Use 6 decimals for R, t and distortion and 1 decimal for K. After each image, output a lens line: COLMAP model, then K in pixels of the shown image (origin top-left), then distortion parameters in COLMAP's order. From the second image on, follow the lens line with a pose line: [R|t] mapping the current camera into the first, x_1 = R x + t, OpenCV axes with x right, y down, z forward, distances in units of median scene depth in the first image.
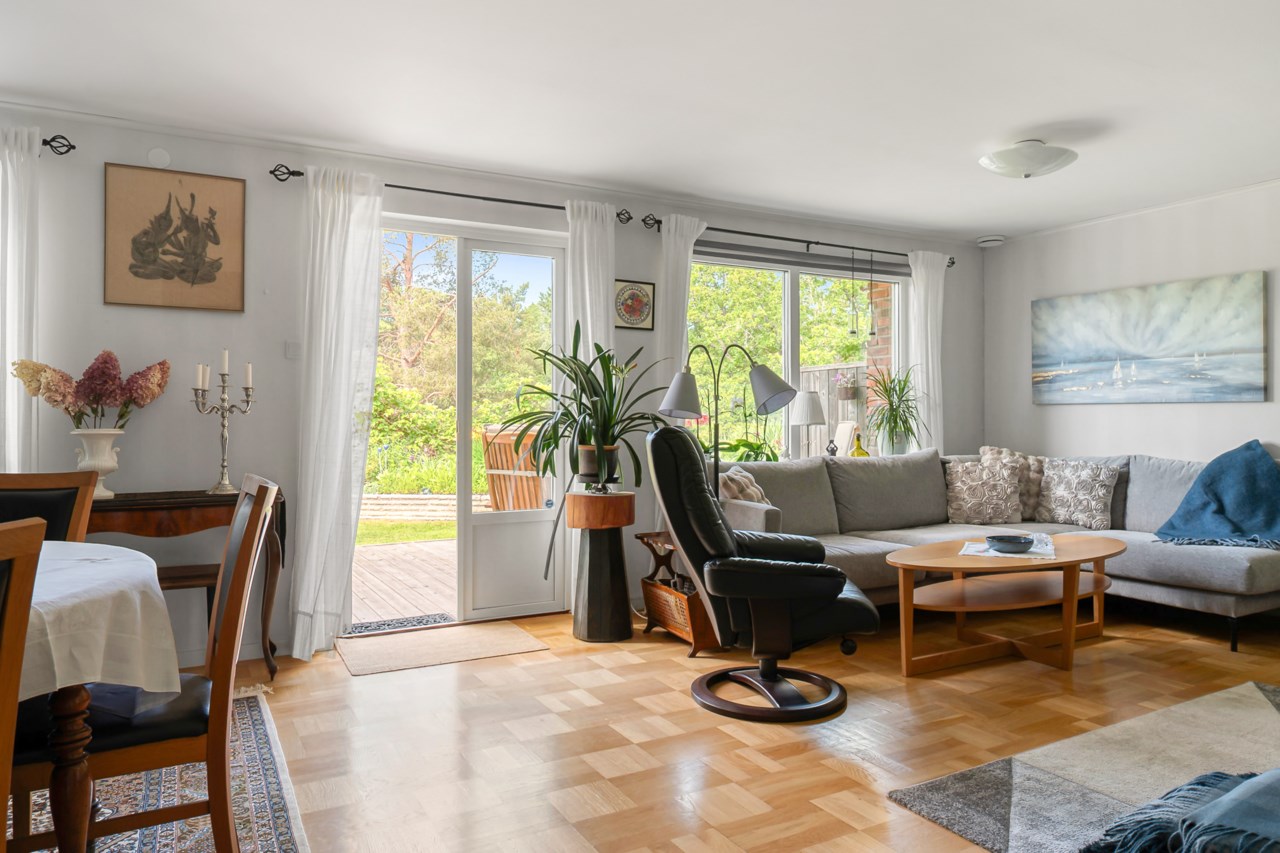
lens RADIAL K [[844.3, 0, 684.0], [0, 844.3, 459.9], [0, 0, 1]] dist [-0.001452, -0.000775]
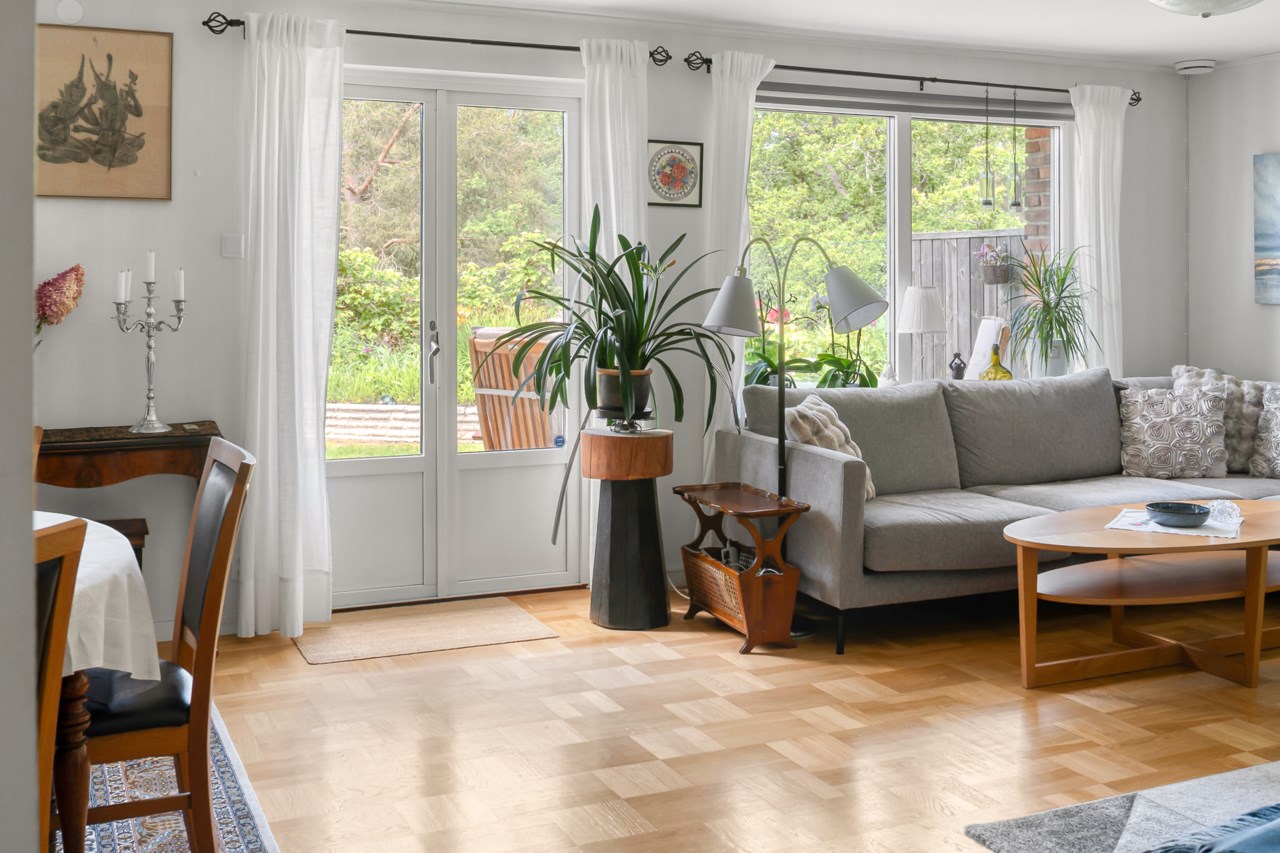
lens RADIAL K [[1299.3, 0, 640.0], [0, 1299.3, 426.5], [0, 0, 1]] dist [-0.002788, 0.000177]
pose [[0.994820, 0.011881, -0.100960, 0.030263], [-0.005630, 0.998062, 0.061970, -0.039264], [0.101501, -0.061081, 0.992959, -0.145731]]
